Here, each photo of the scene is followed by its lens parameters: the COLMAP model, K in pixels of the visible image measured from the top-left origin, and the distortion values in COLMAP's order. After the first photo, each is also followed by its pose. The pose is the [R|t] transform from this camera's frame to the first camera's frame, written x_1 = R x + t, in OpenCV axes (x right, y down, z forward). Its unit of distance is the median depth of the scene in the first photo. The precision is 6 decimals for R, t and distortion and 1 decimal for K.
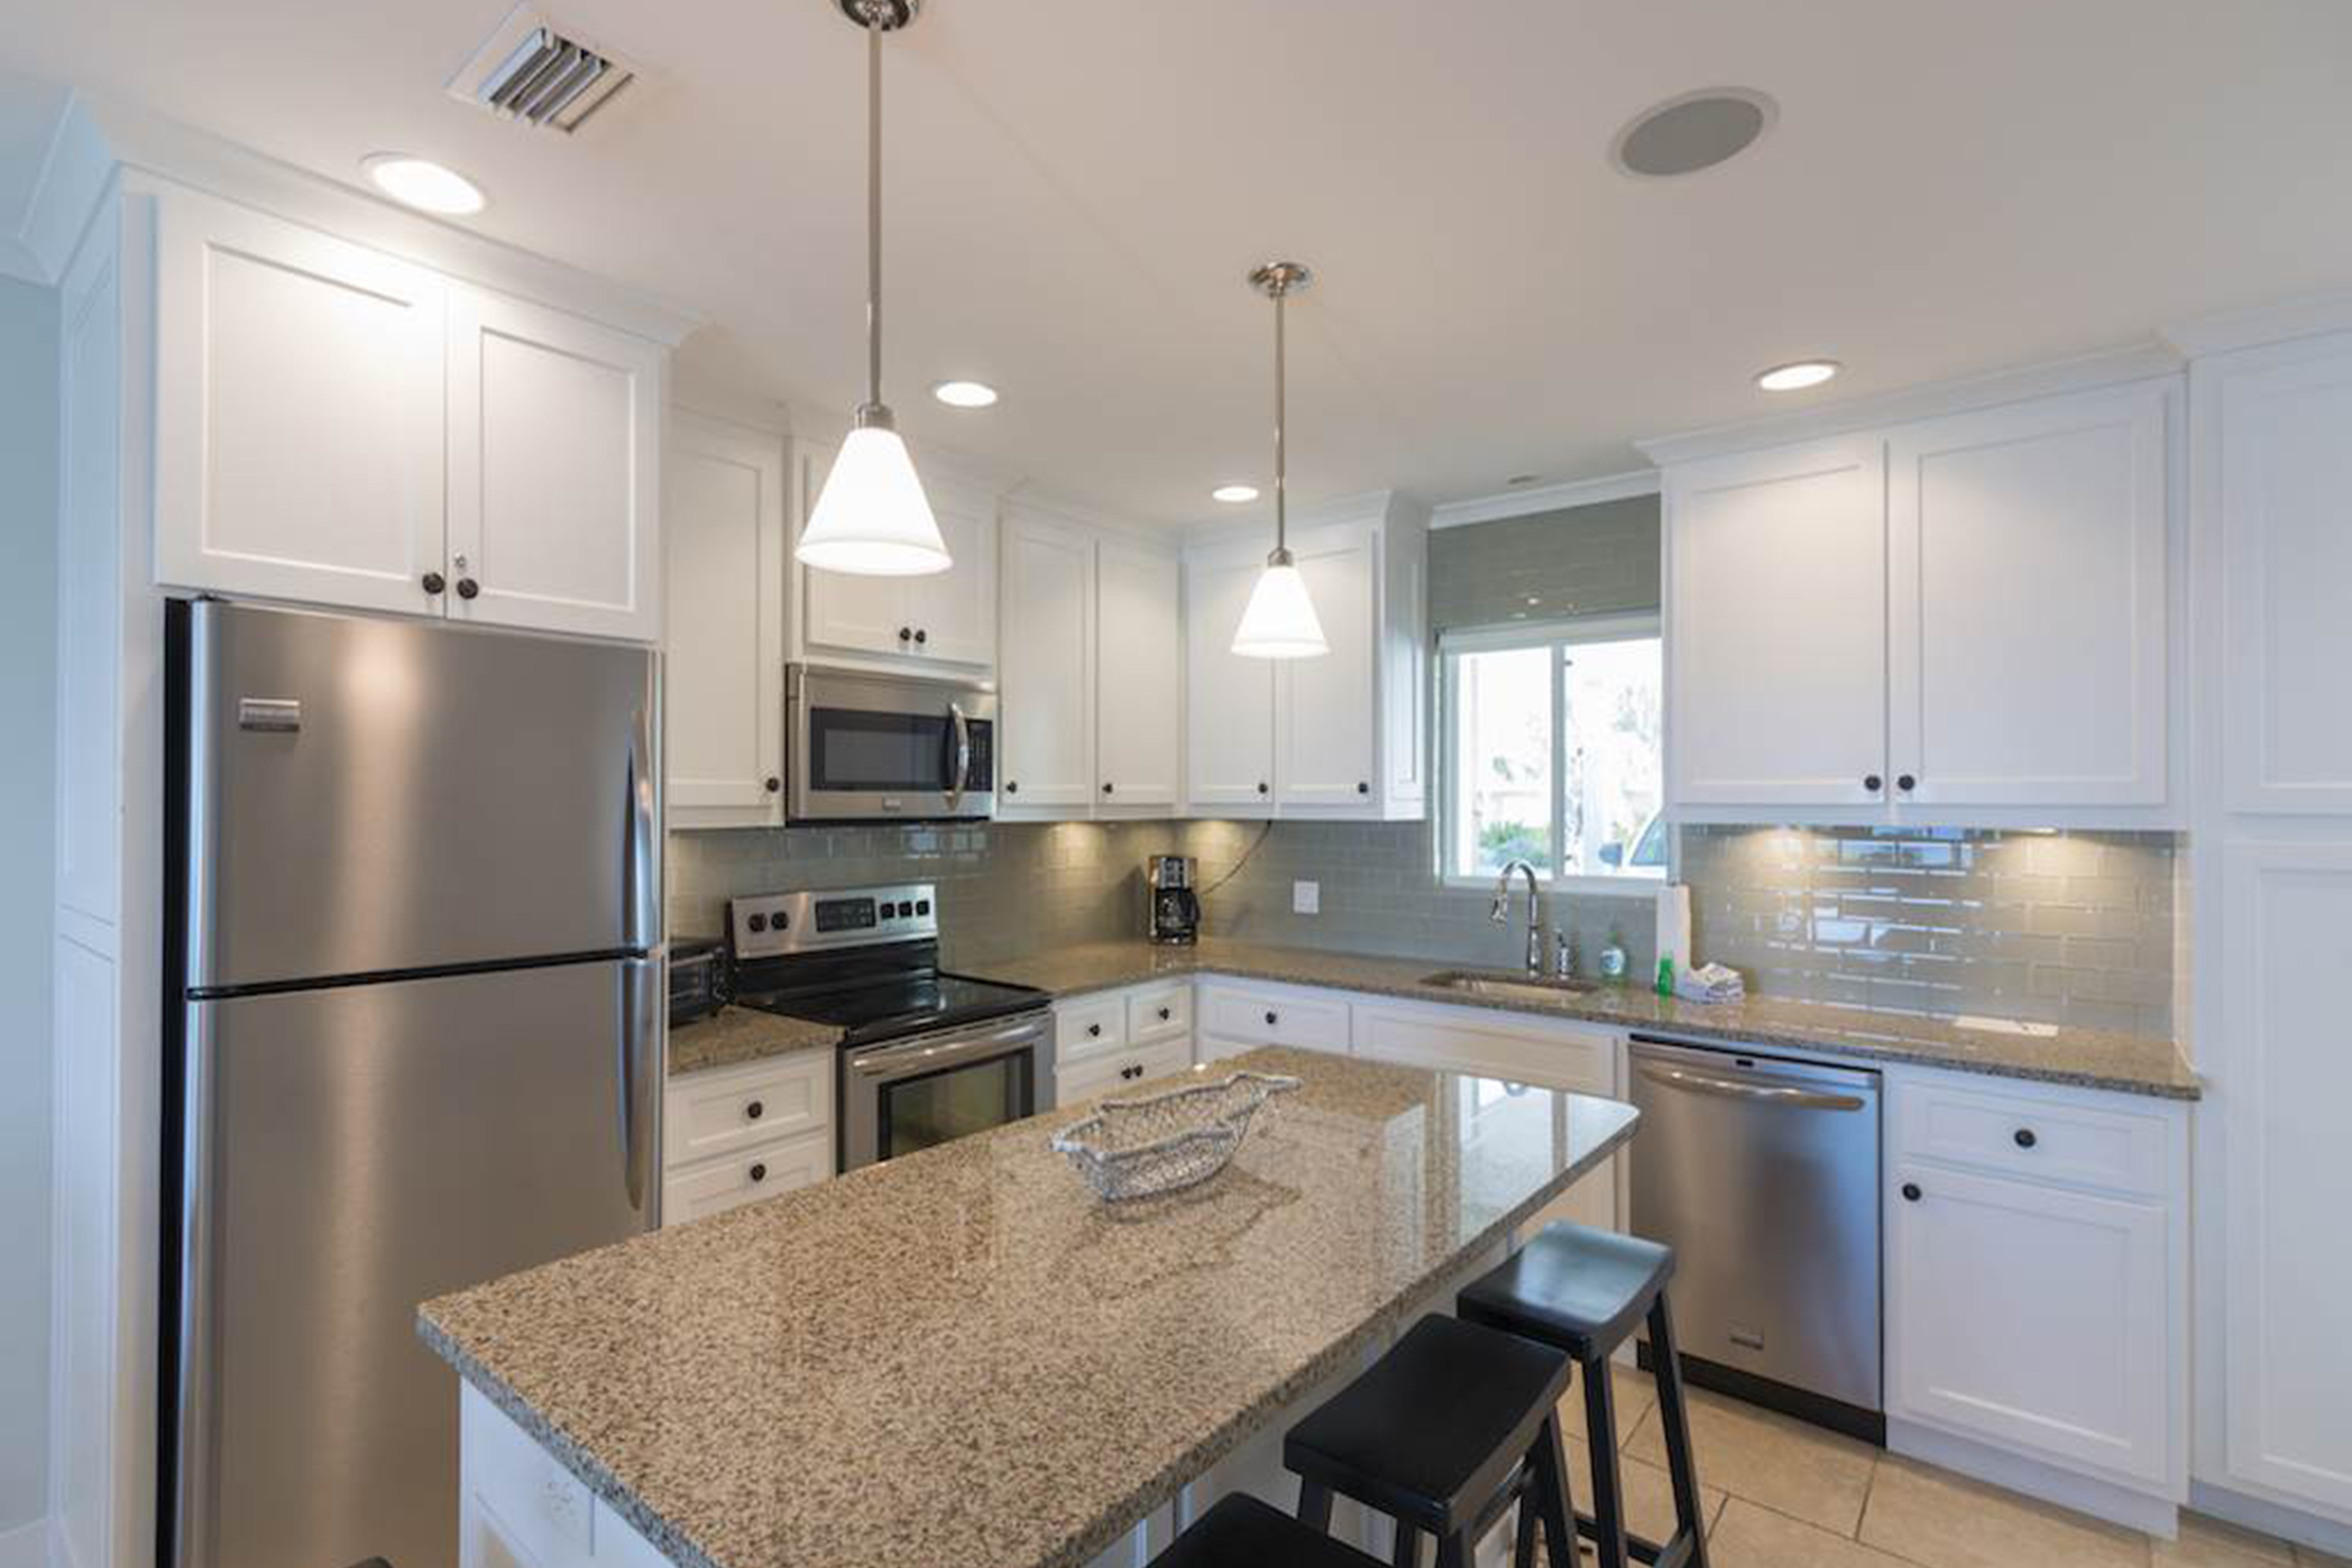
lens RADIAL K [[1095.4, 0, 1176.6], [0, 1095.4, 803.2], [0, 0, 1]] dist [0.002909, 0.000544]
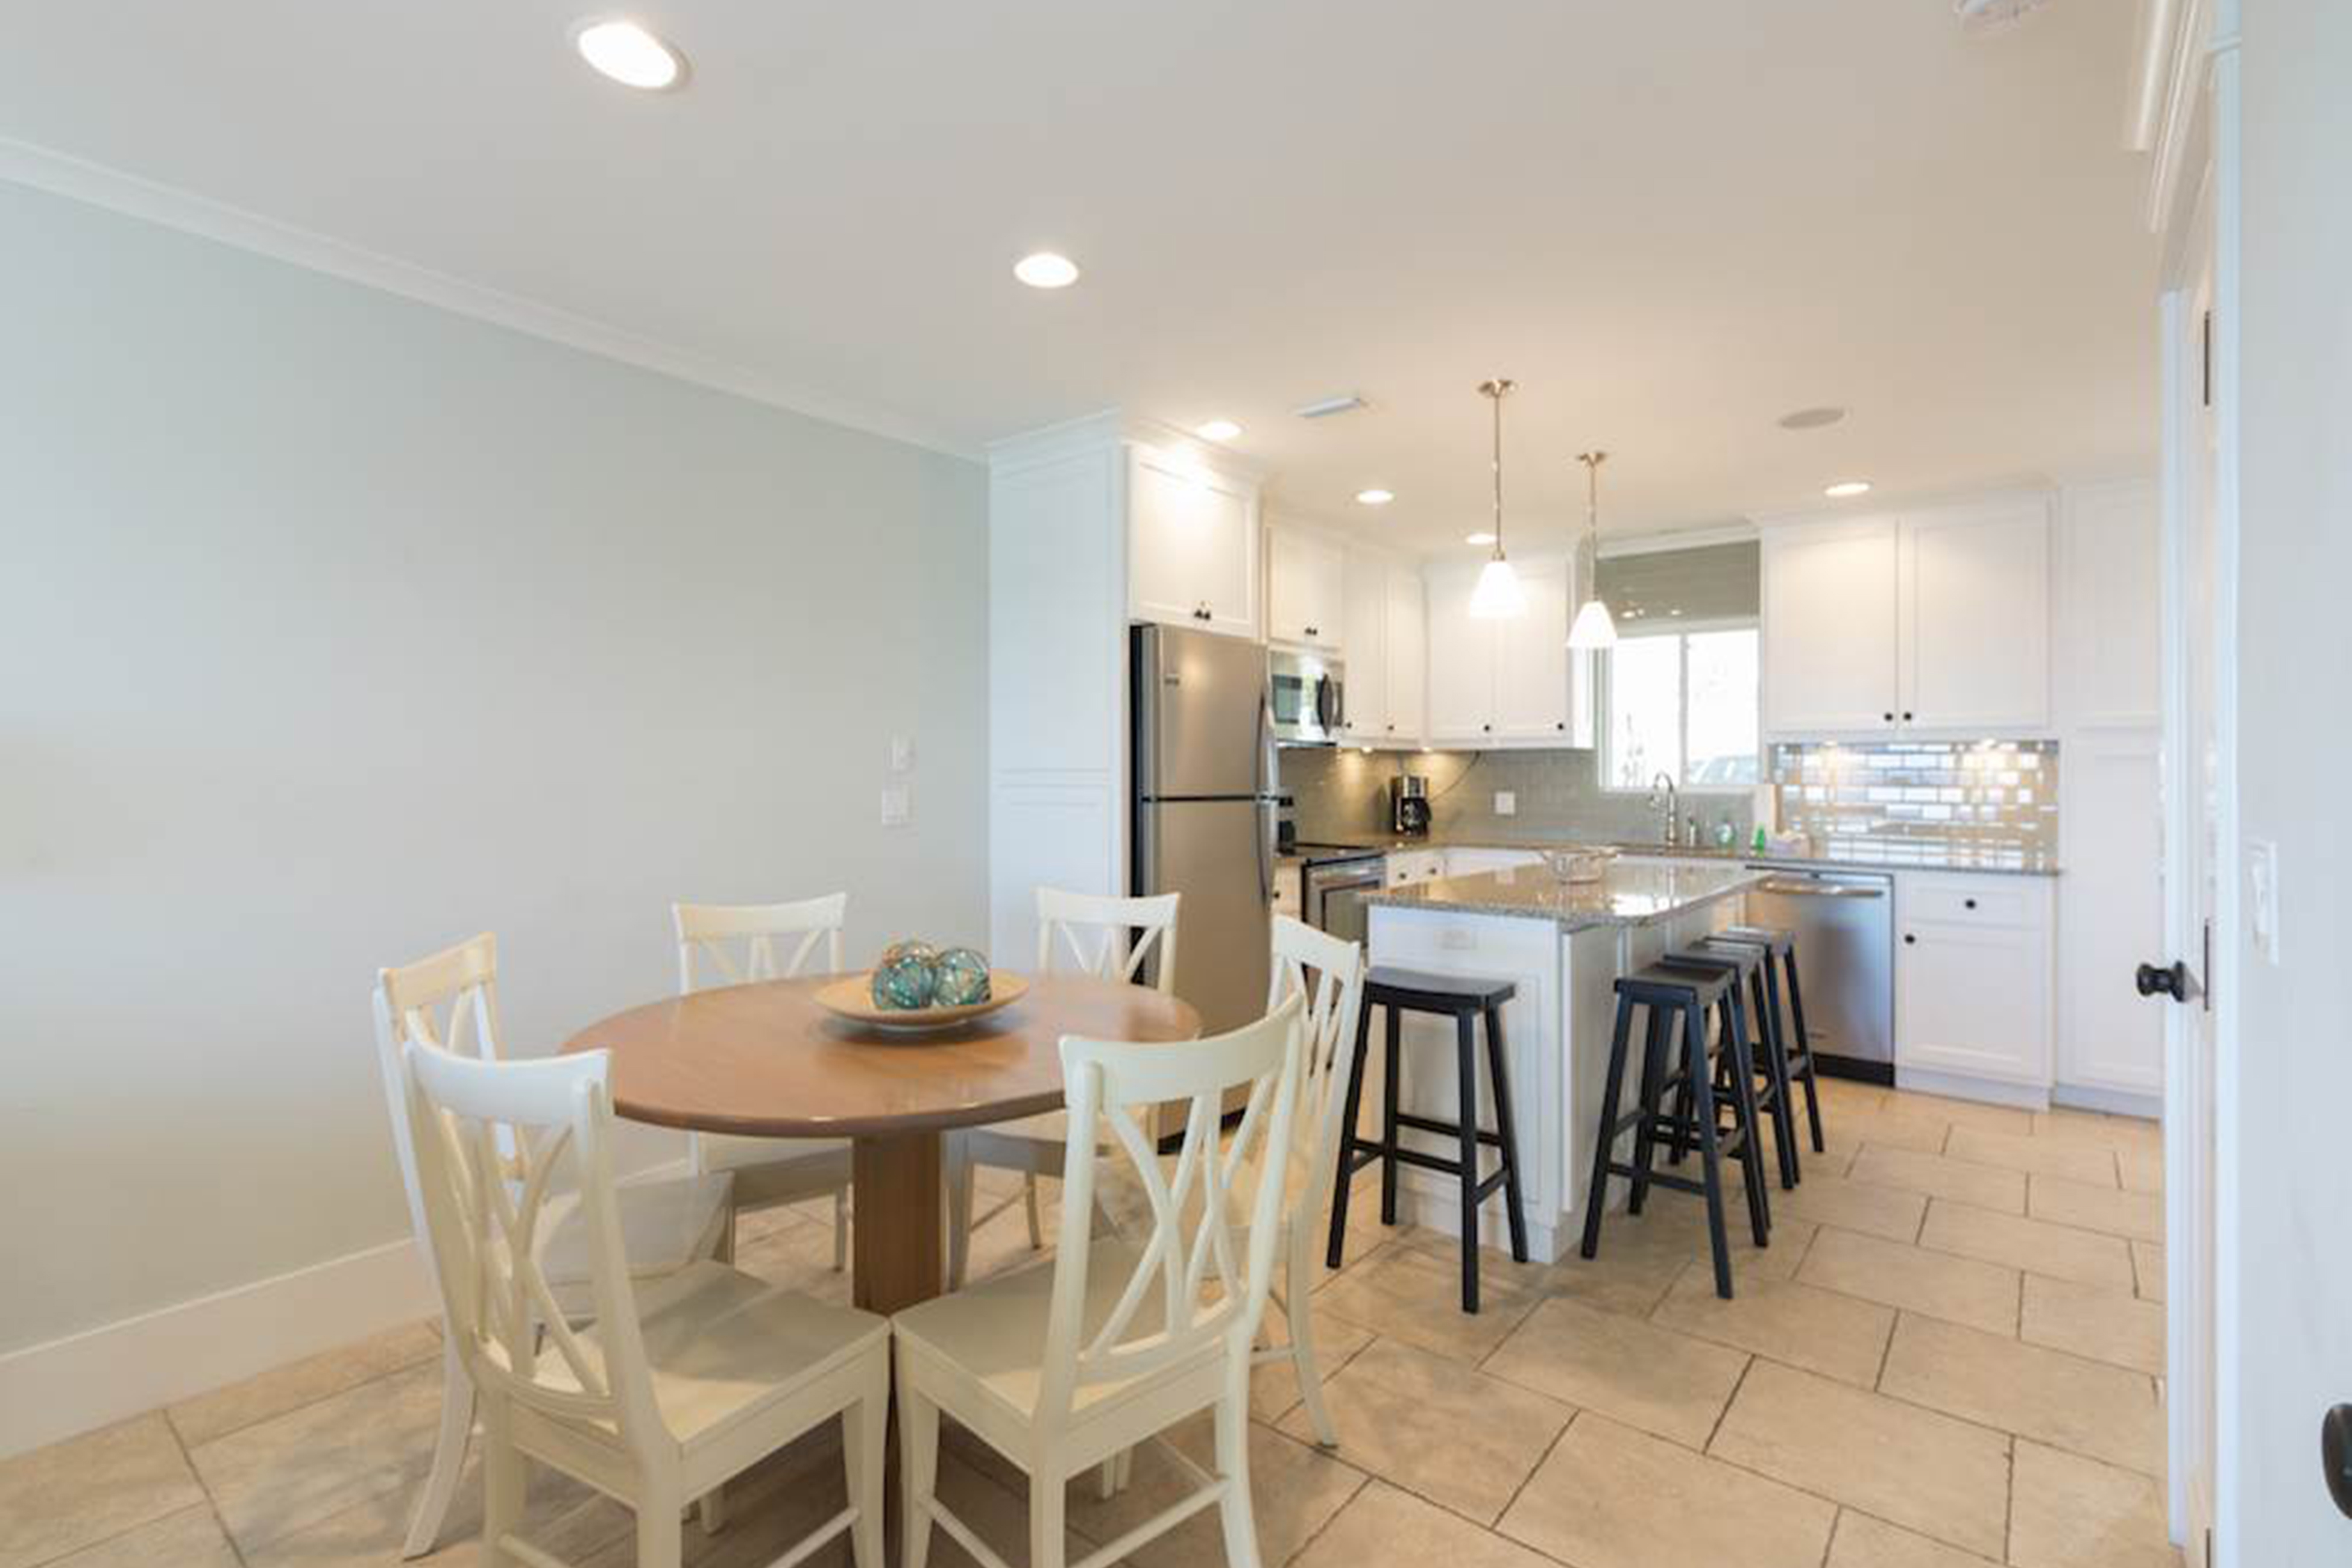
lens RADIAL K [[1096.3, 0, 1176.0], [0, 1096.3, 784.0], [0, 0, 1]] dist [-0.001595, 0.000176]
pose [[0.999989, -0.001840, -0.004335, -0.398525], [0.001870, 0.999974, 0.006950, 0.060505], [0.004322, -0.006958, 0.999966, -0.606876]]
